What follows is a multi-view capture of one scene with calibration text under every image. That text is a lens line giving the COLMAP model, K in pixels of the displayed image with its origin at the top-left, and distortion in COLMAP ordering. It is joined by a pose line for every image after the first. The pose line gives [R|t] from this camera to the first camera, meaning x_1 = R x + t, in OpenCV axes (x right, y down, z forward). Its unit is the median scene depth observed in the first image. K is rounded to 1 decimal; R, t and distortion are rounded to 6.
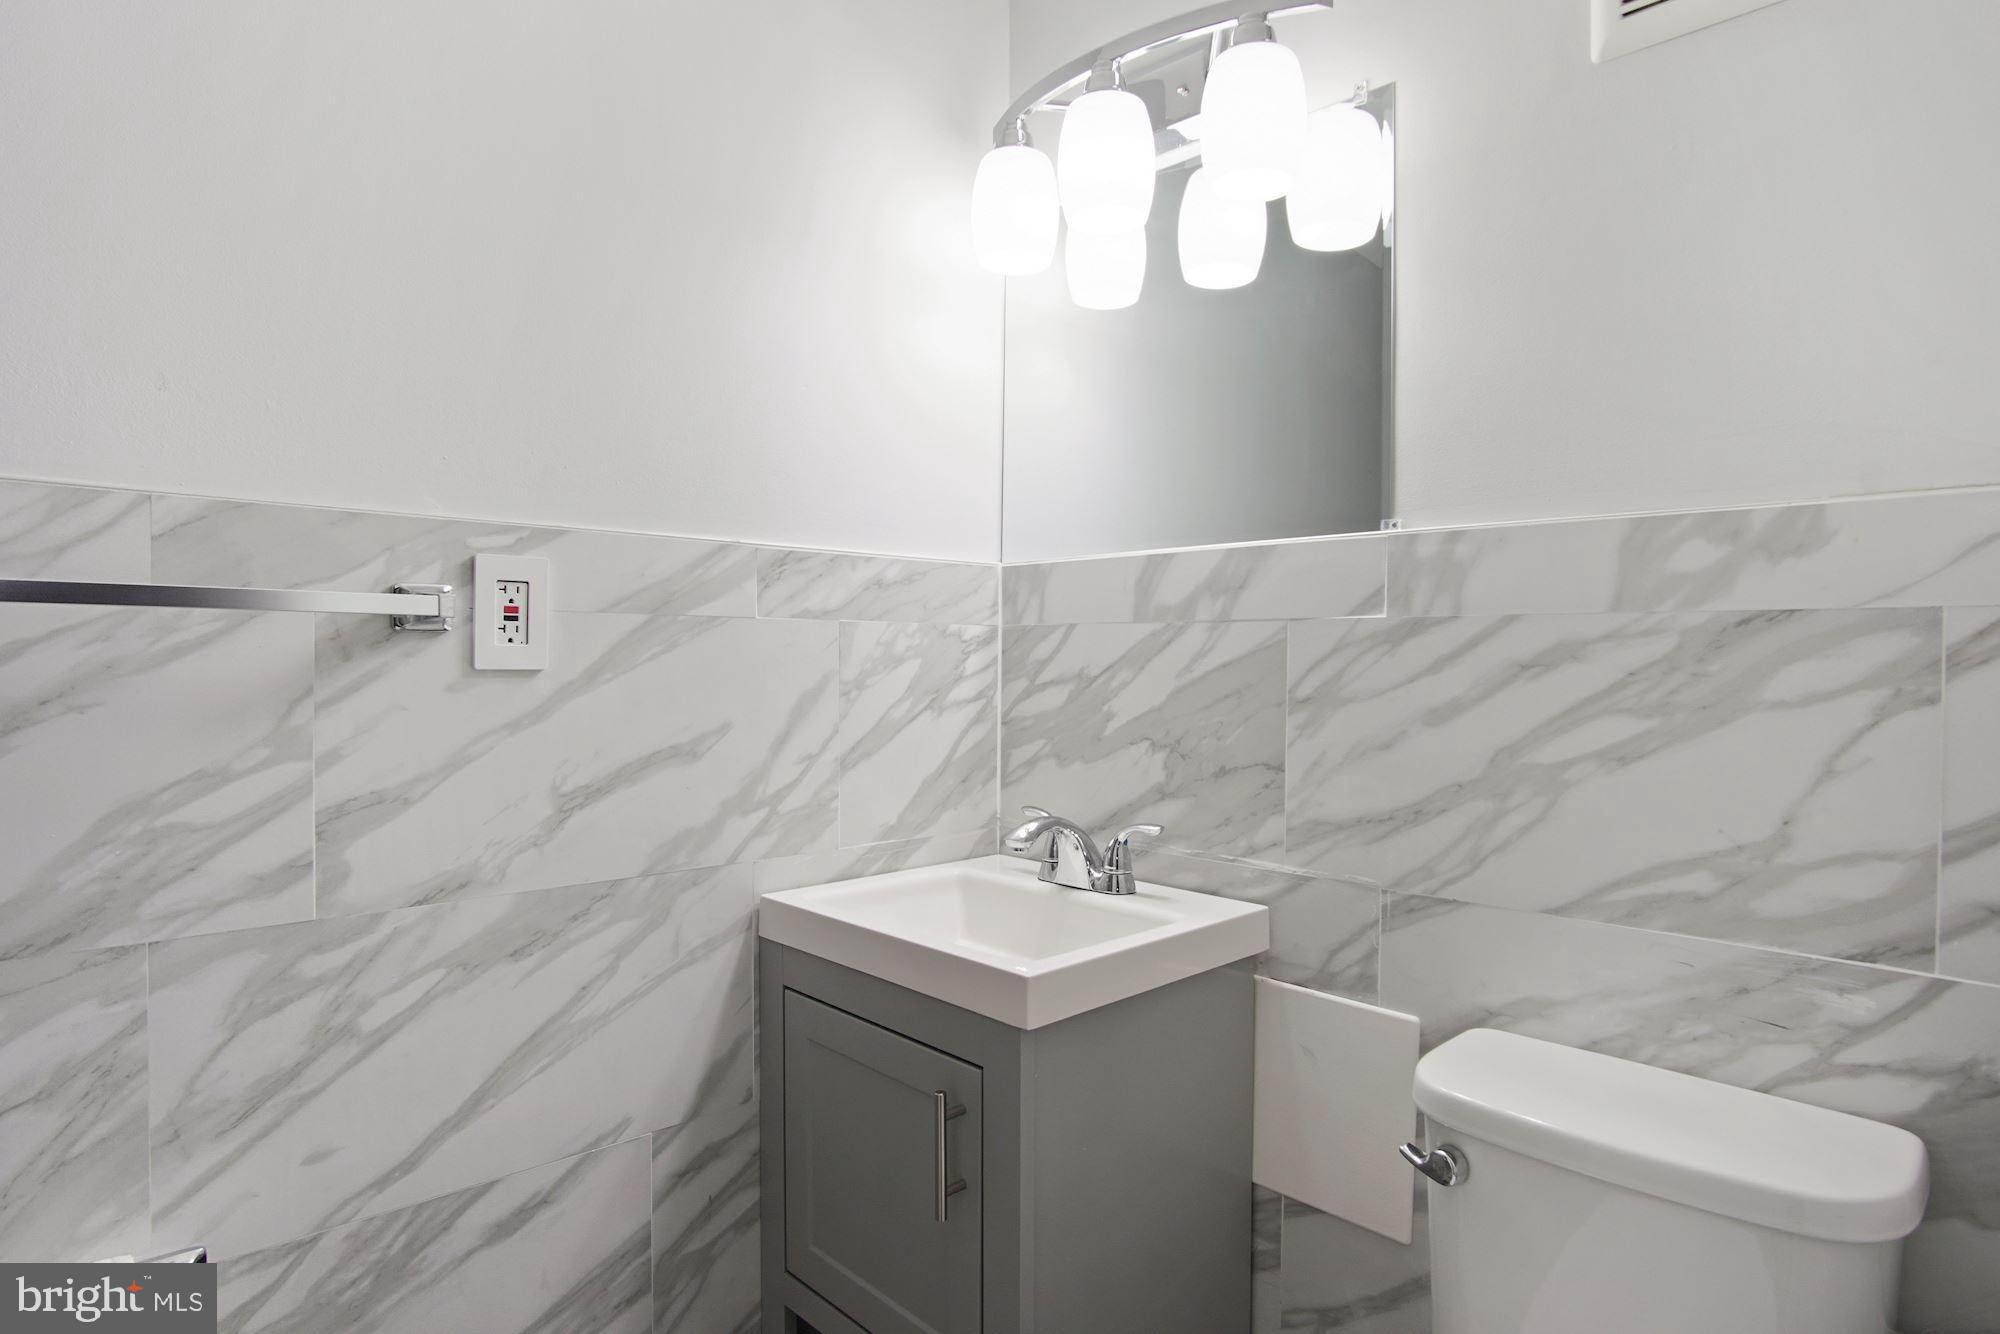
lens RADIAL K [[1077.4, 0, 1002.8], [0, 1077.4, 671.0], [0, 0, 1]] dist [-0.029352, 0.002959]
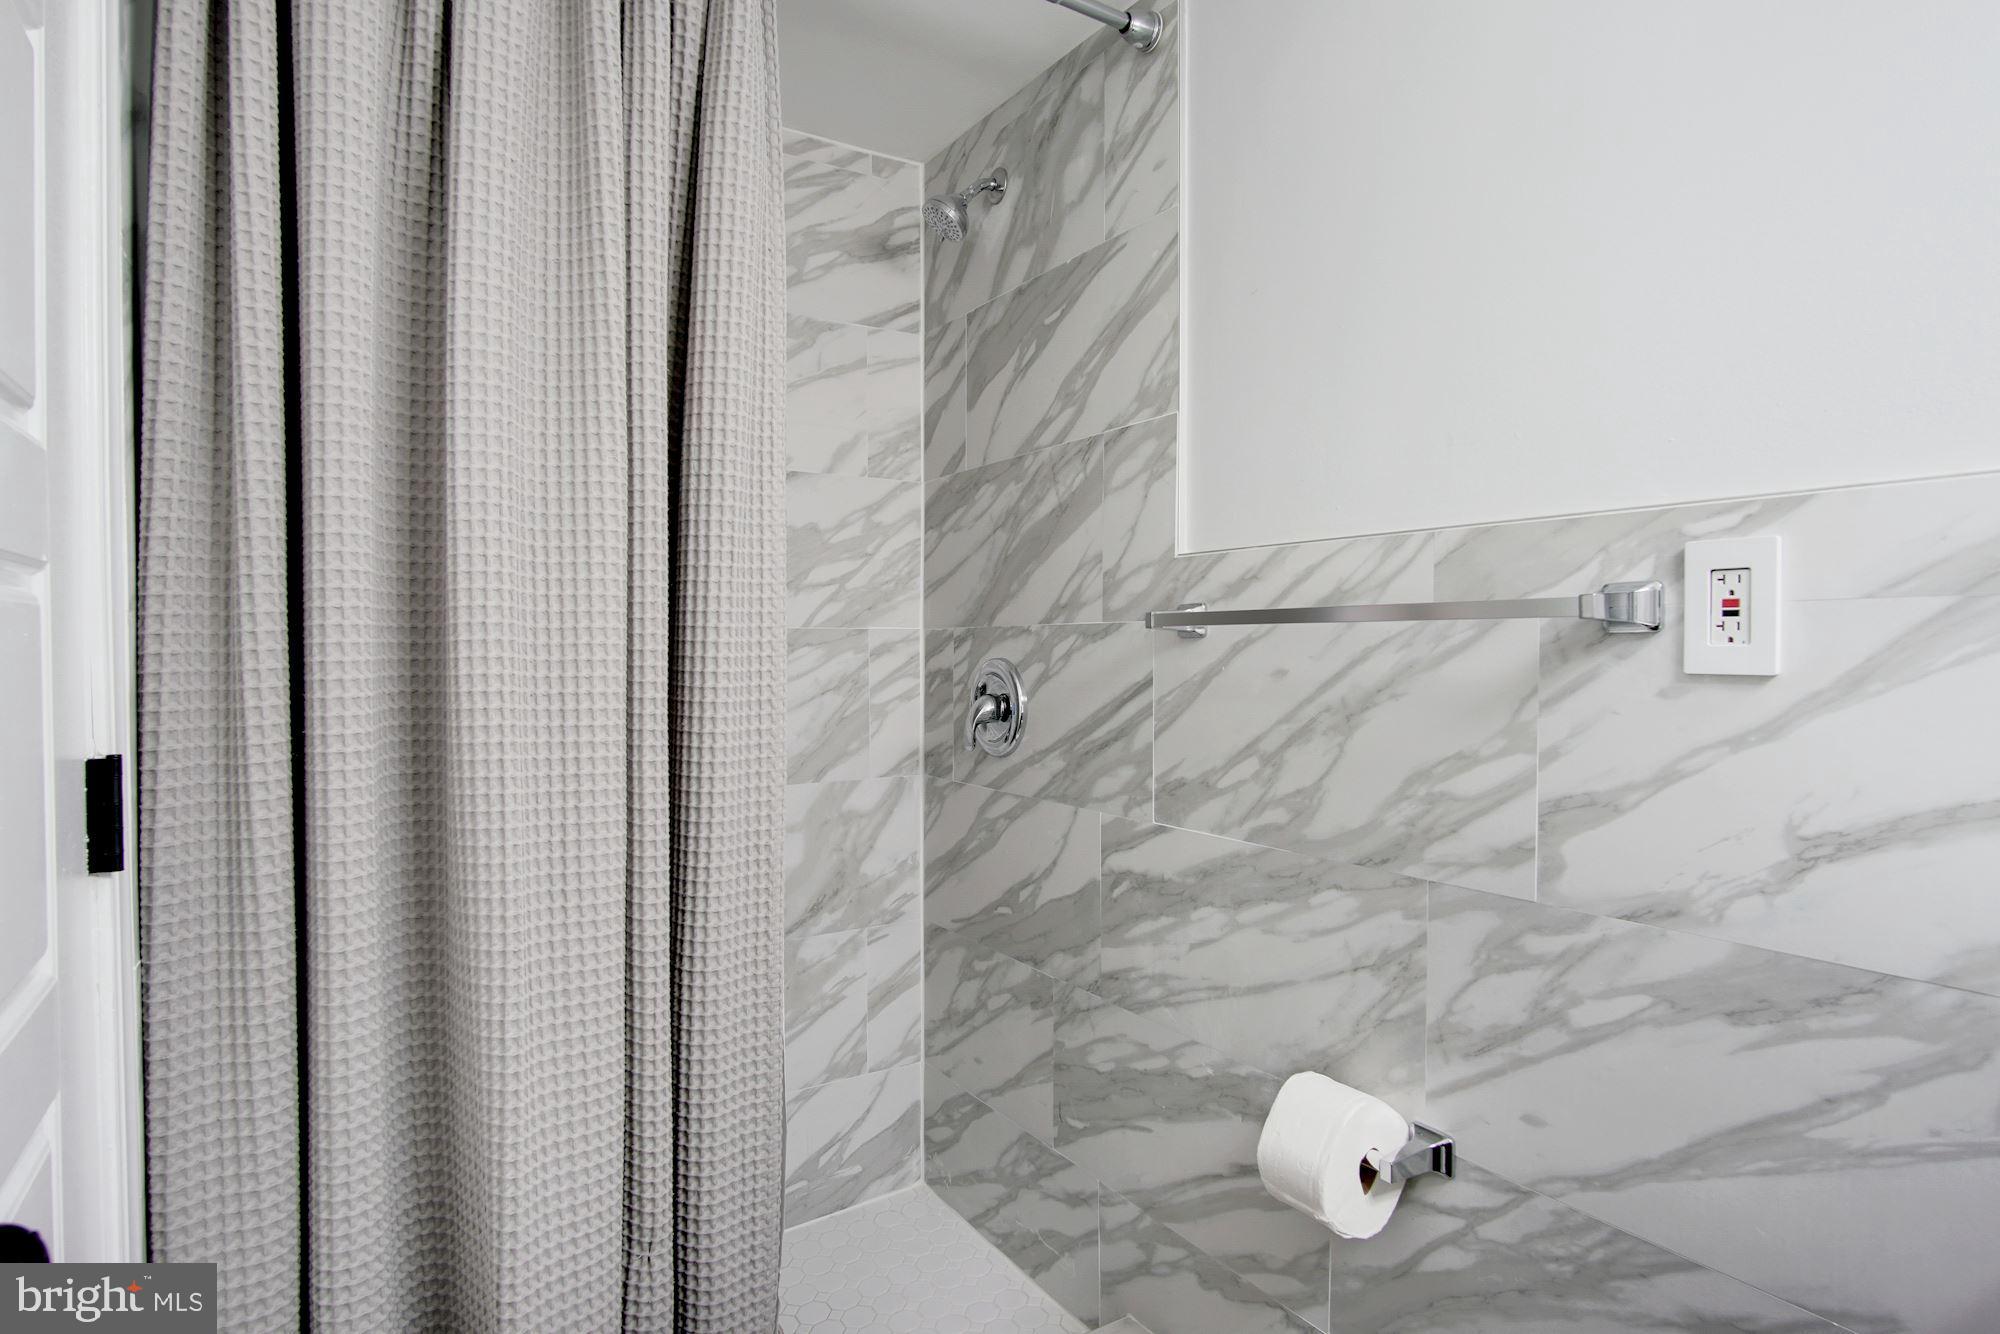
lens RADIAL K [[1077.4, 0, 1002.8], [0, 1077.4, 671.0], [0, 0, 1]] dist [-0.029352, 0.002959]
pose [[-0.189153, 0.016895, -0.981802, 0.497913], [-0.007495, 0.999798, 0.018649, -0.016519], [0.981919, 0.010886, -0.188988, 0.642781]]
